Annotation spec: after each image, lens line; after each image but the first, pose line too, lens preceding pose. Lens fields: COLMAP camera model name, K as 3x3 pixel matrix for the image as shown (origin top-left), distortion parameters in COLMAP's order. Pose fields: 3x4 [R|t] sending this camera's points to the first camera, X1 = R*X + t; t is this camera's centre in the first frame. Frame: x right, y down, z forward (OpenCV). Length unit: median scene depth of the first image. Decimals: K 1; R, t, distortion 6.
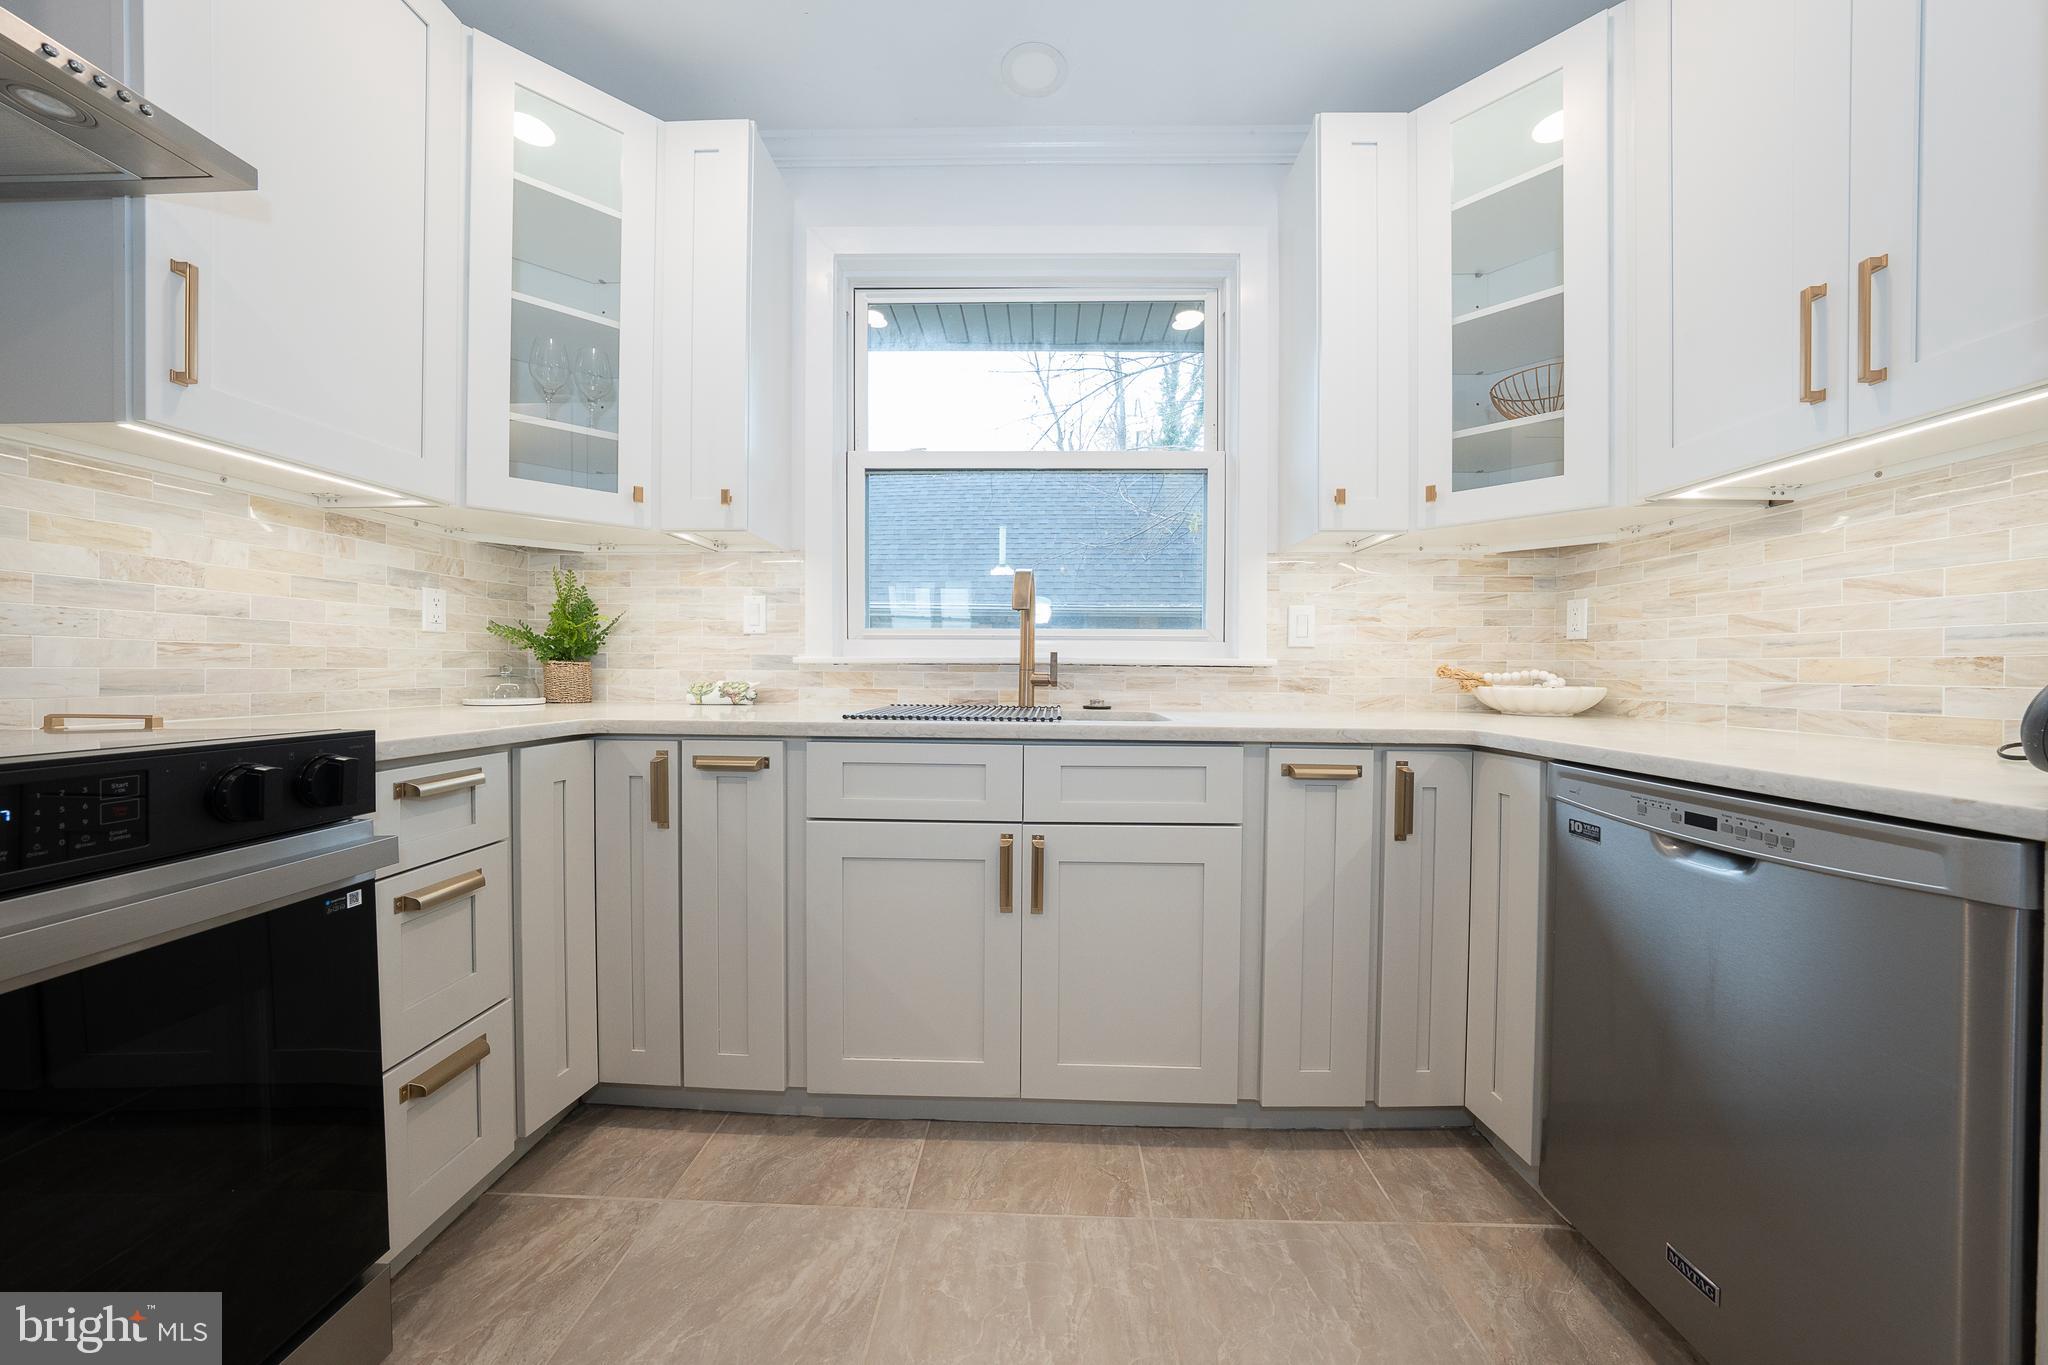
lens RADIAL K [[697.7, 0, 1031.1], [0, 697.7, 672.8], [0, 0, 1]] dist [-0.025057, 0.004676]
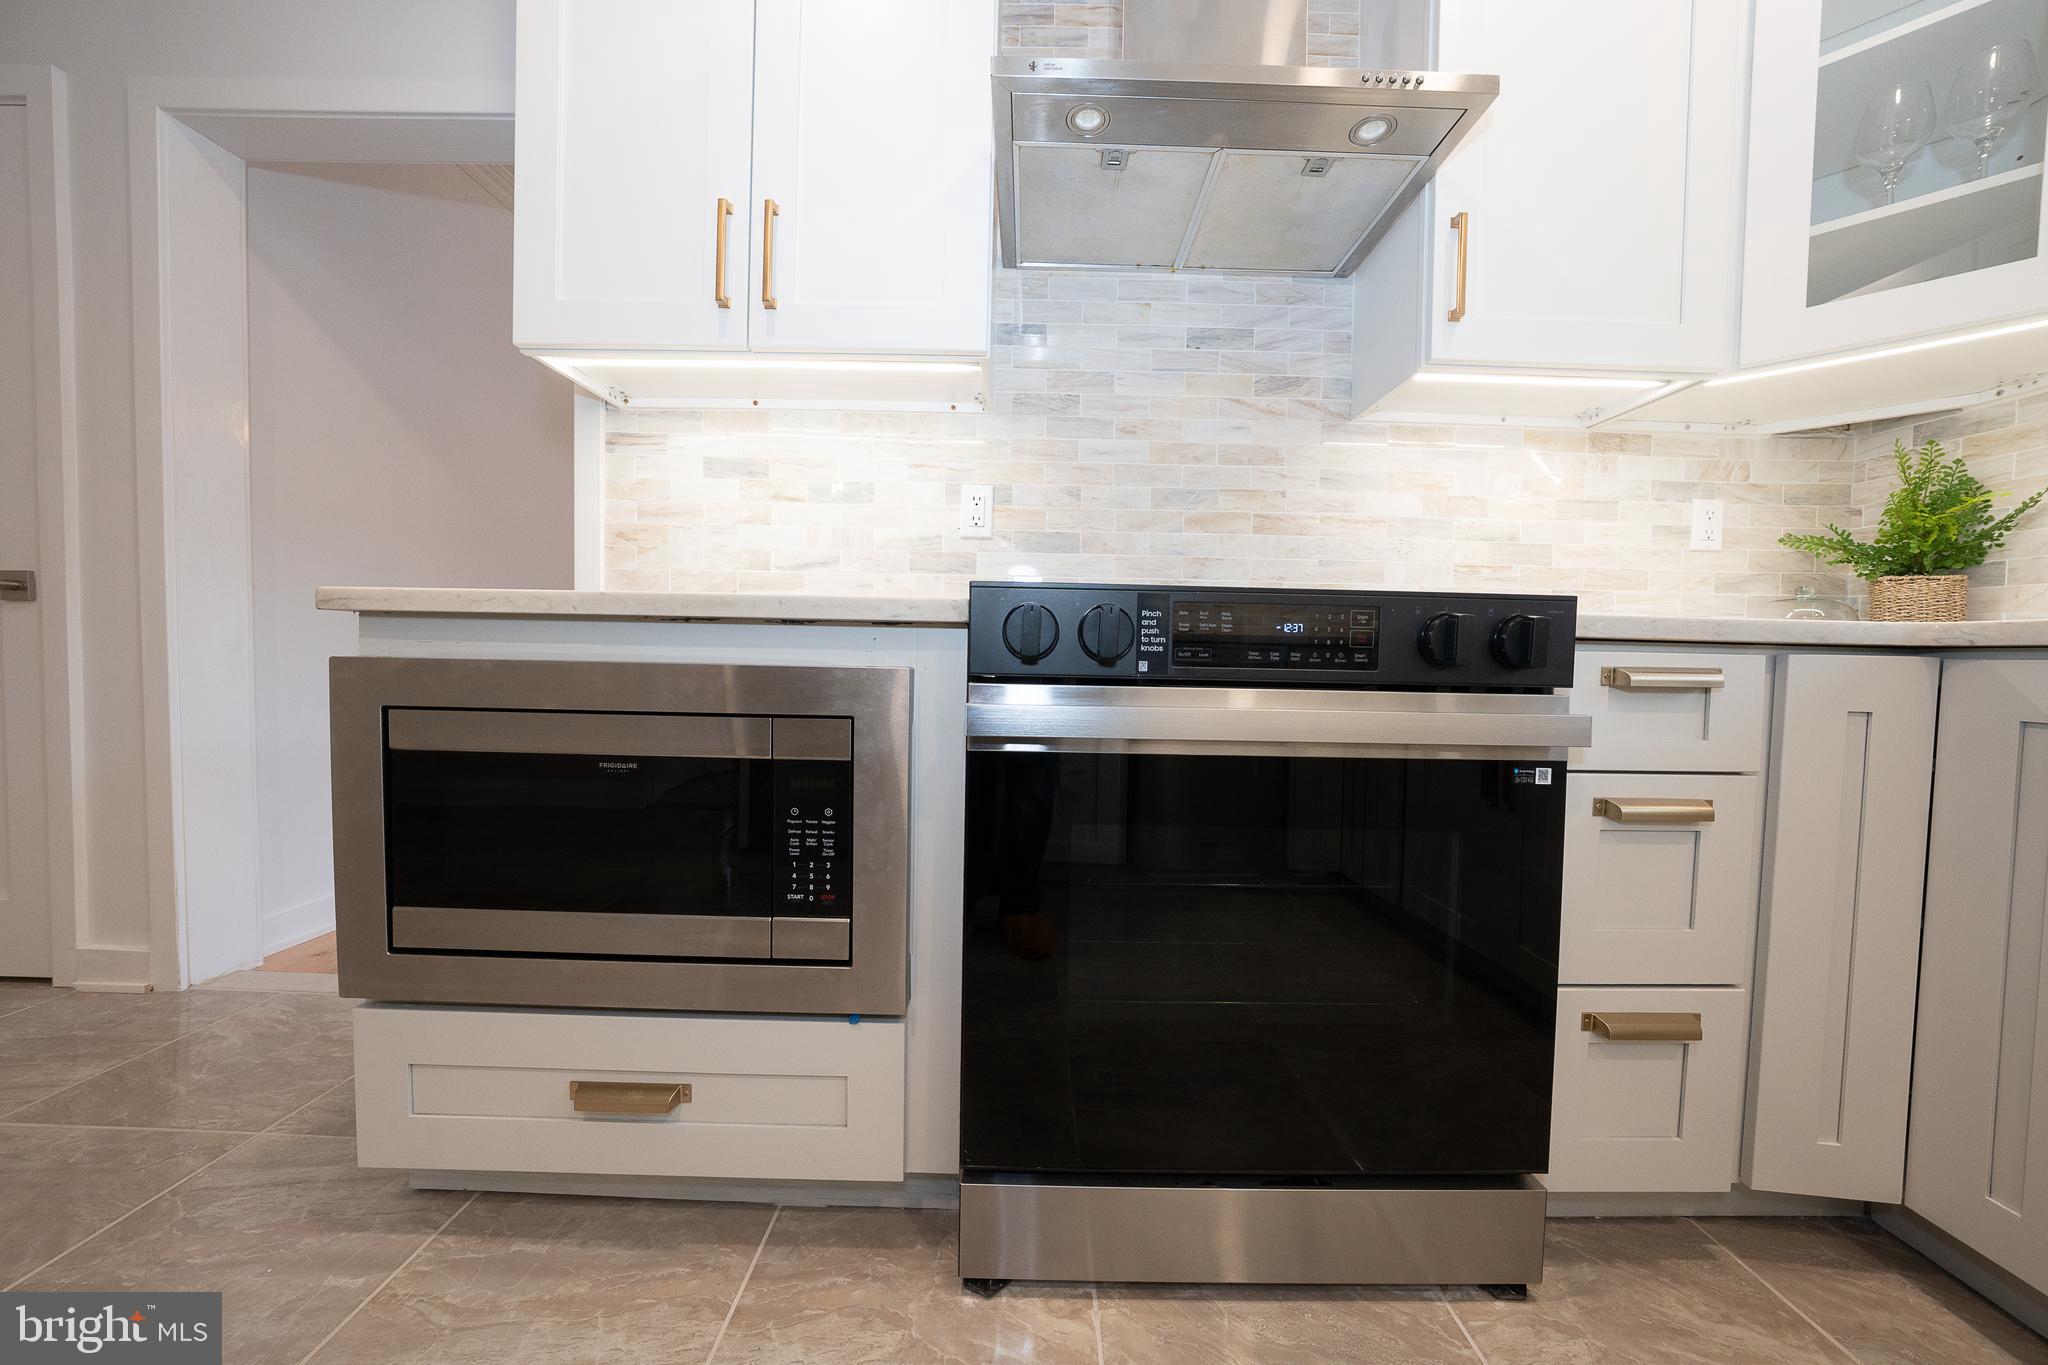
lens RADIAL K [[697.7, 0, 1020.2], [0, 697.7, 673.5], [0, 0, 1]] dist [-0.025057, 0.004676]
pose [[0.029080, 0.032189, -0.999059, -0.054642], [-0.027021, 0.999141, 0.031405, 0.114019], [0.999212, 0.026082, 0.029925, 0.163677]]
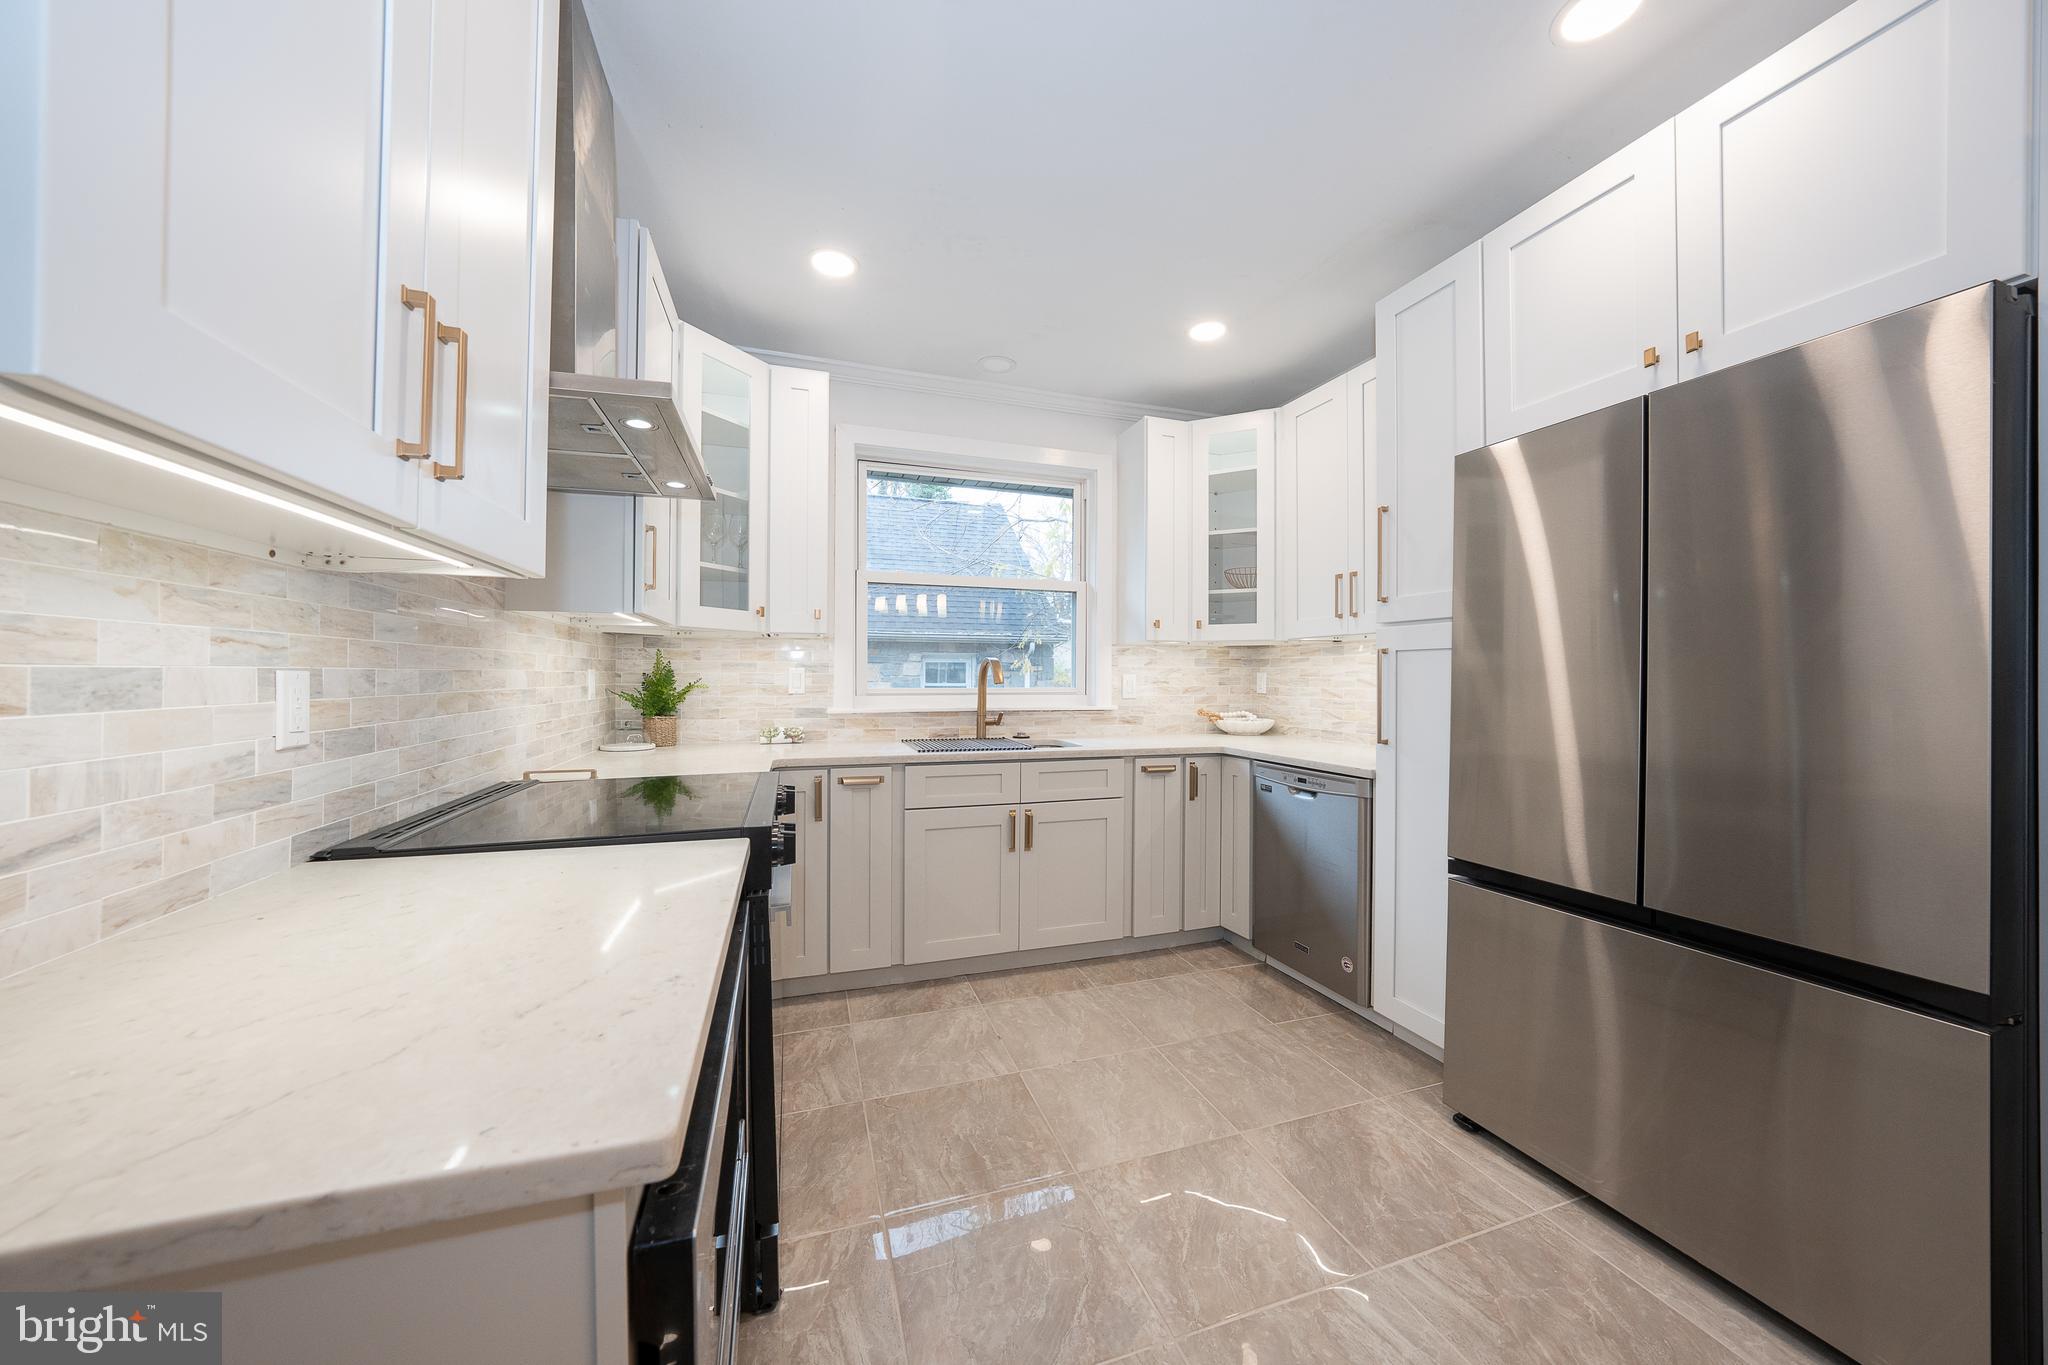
lens RADIAL K [[697.7, 0, 1027.7], [0, 697.7, 668.0], [0, 0, 1]] dist [-0.025057, 0.004676]
pose [[0.938988, 0.001913, 0.343944, -0.647920], [0.003606, 0.999875, -0.015405, -0.125095], [-0.343930, 0.015705, 0.938864, -0.797377]]
